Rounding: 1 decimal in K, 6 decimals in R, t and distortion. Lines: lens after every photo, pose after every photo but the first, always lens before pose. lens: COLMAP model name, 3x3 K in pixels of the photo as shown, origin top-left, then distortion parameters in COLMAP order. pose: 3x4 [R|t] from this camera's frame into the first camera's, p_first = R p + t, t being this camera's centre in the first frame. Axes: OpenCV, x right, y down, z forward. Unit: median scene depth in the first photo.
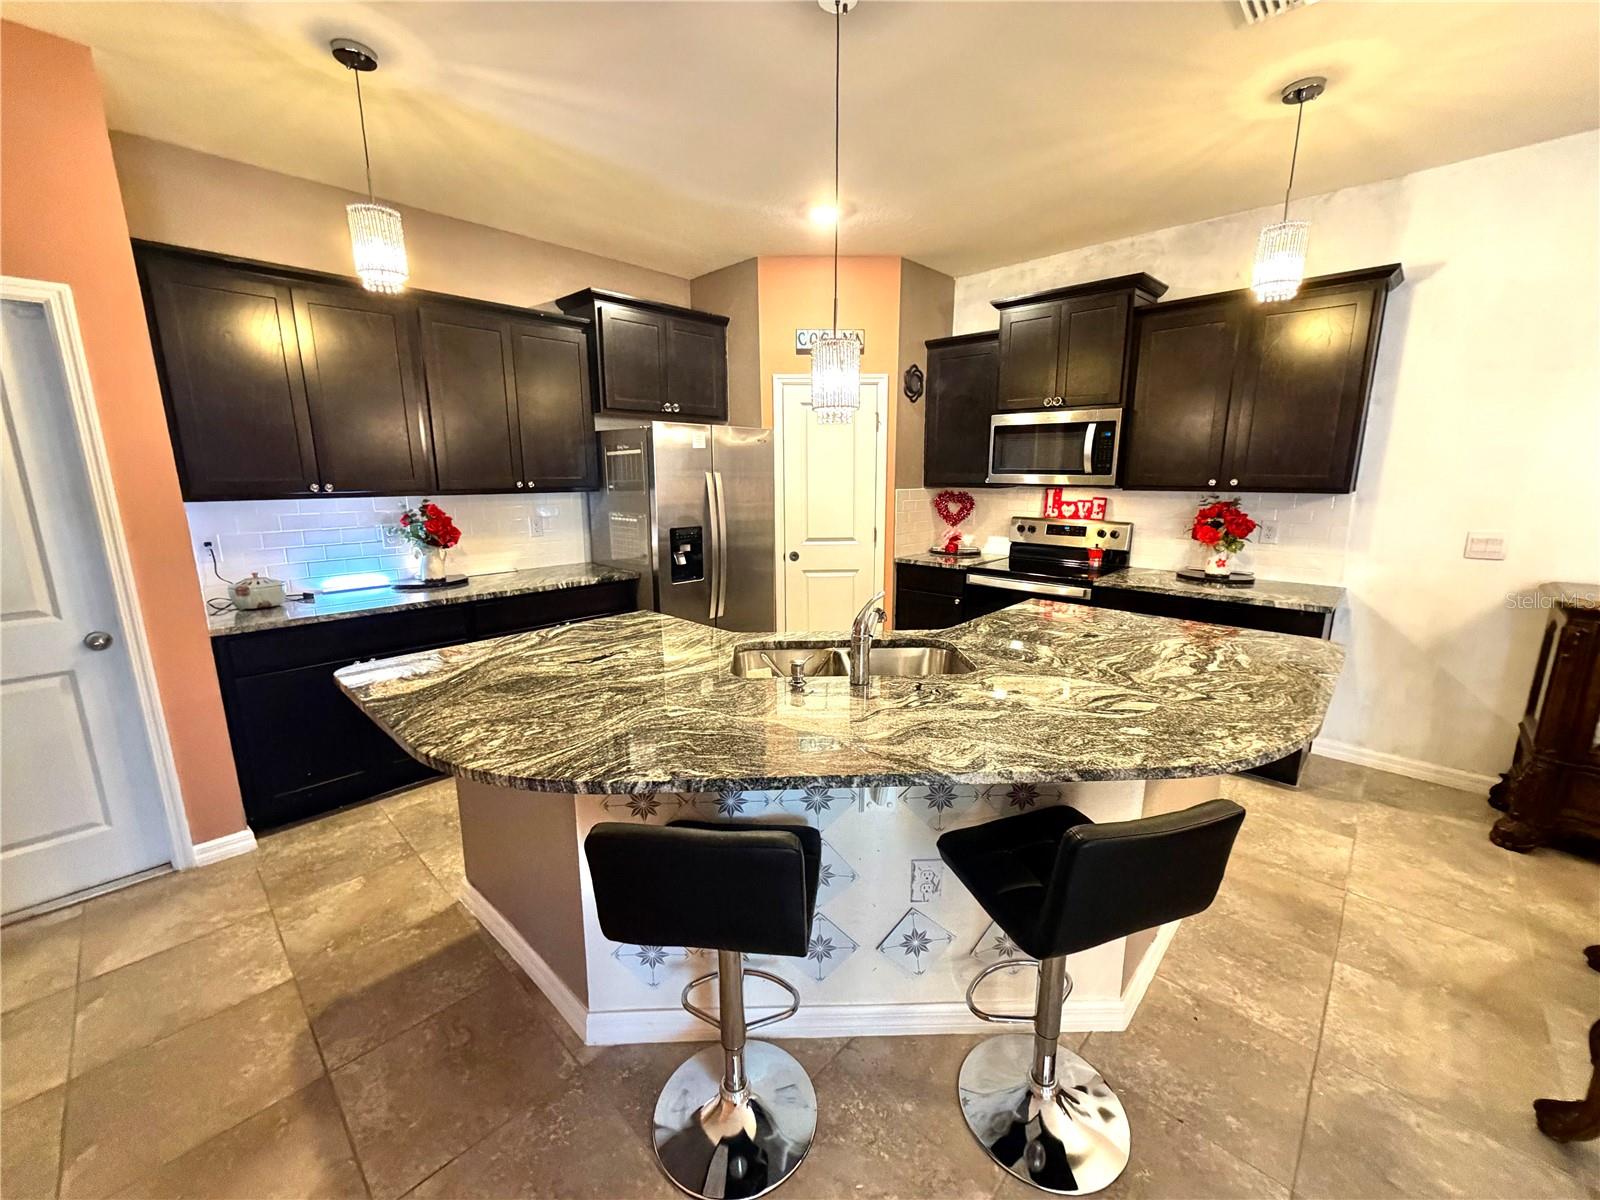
lens RADIAL K [[637.1, 0, 803.1], [0, 637.1, 602.6], [0, 0, 1]] dist [-0.000795, 0.000592]
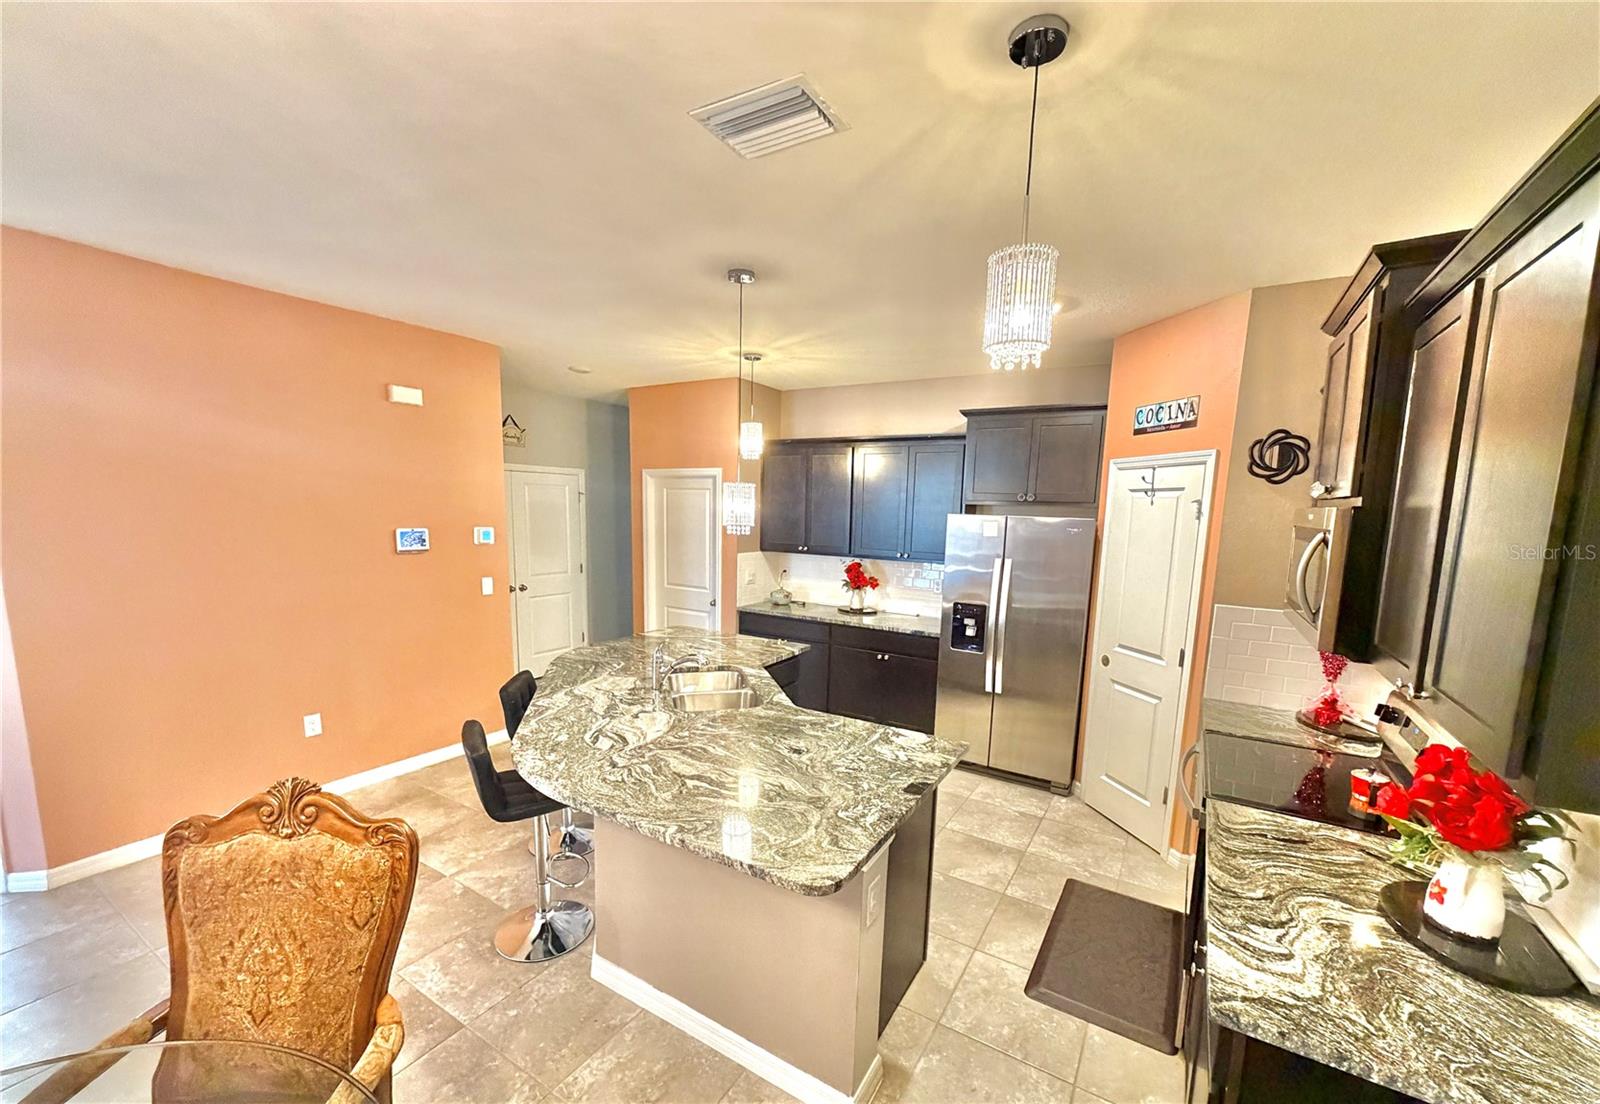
lens RADIAL K [[637.6, 0, 802.0], [0, 637.6, 595.0], [0, 0, 1]] dist [0.002704, 0.000067]
pose [[0.205971, 0.143974, -0.967909, 1.043684], [-0.223156, 0.969965, 0.096792, -0.214667], [0.952773, 0.196059, 0.231913, 0.544394]]
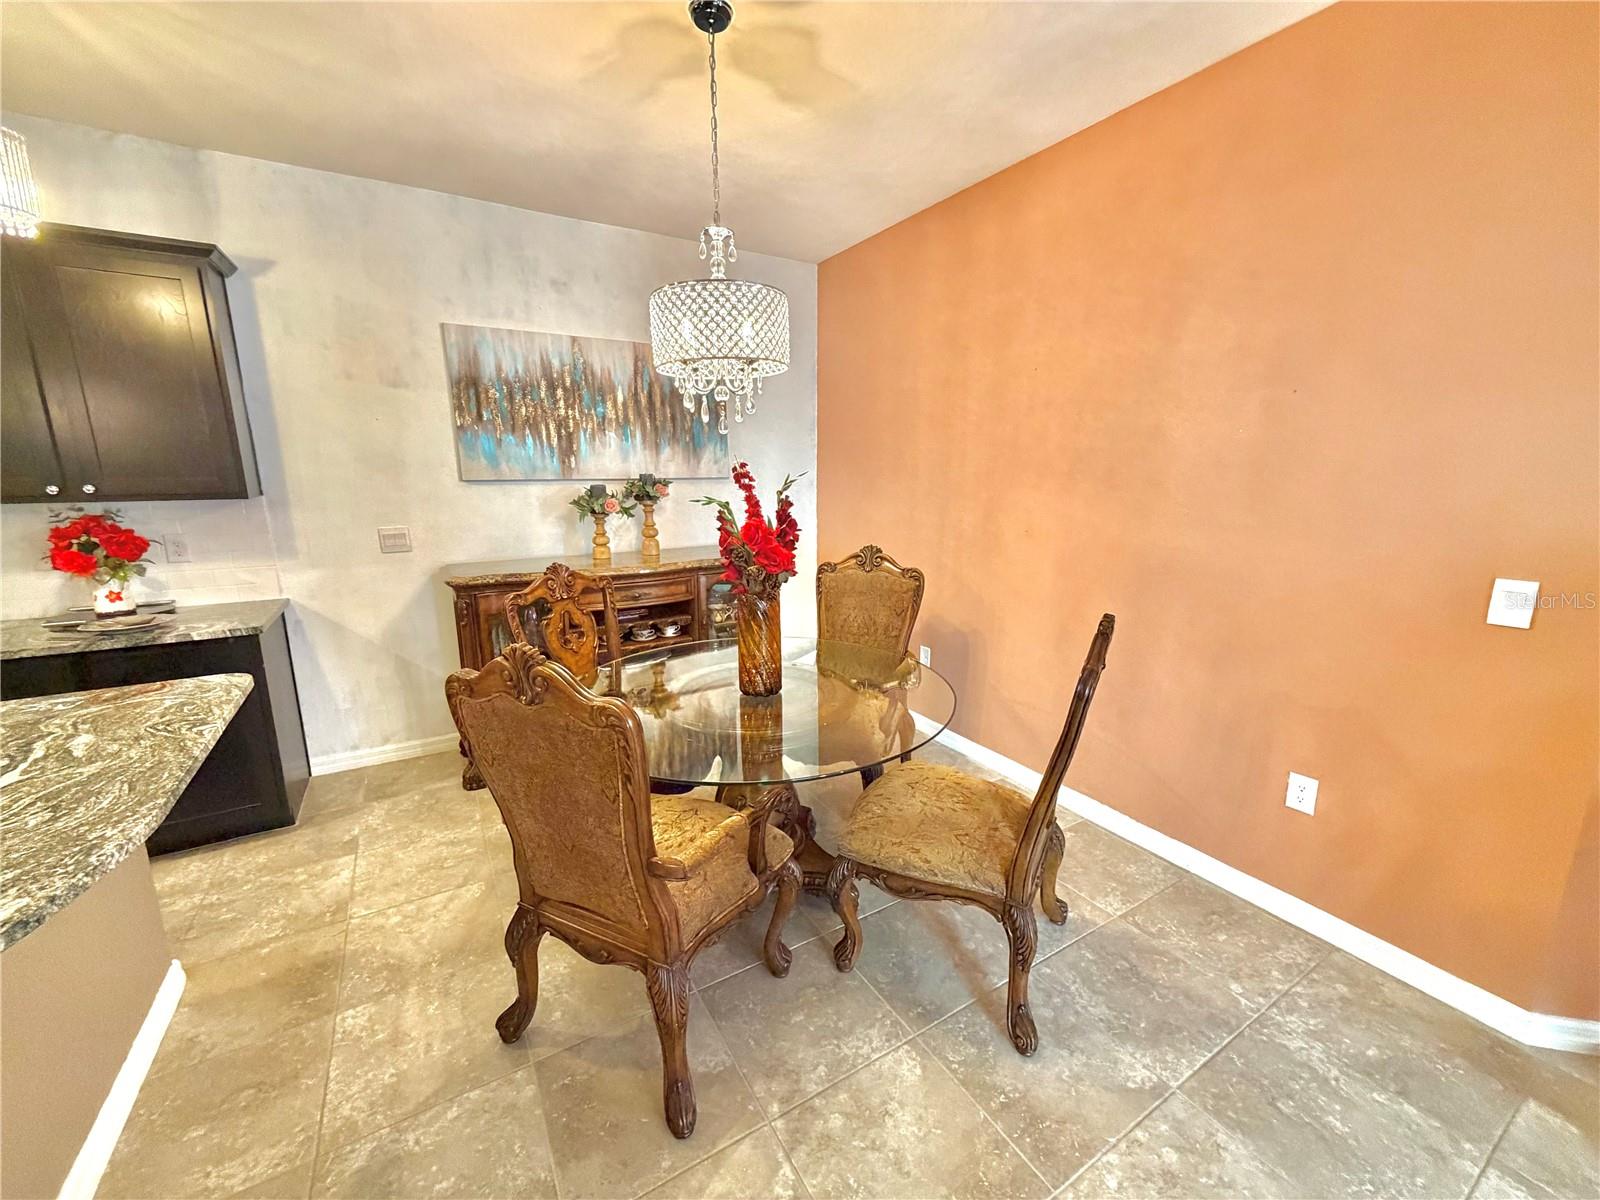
lens RADIAL K [[637.1, 0, 804.7], [0, 637.1, 603.0], [0, 0, 1]] dist [-0.000795, 0.000592]
pose [[0.261471, -0.195820, 0.945139, 0.175312], [0.197951, 0.969269, 0.146057, -0.003273], [-0.944695, 0.148901, 0.292199, 0.013911]]
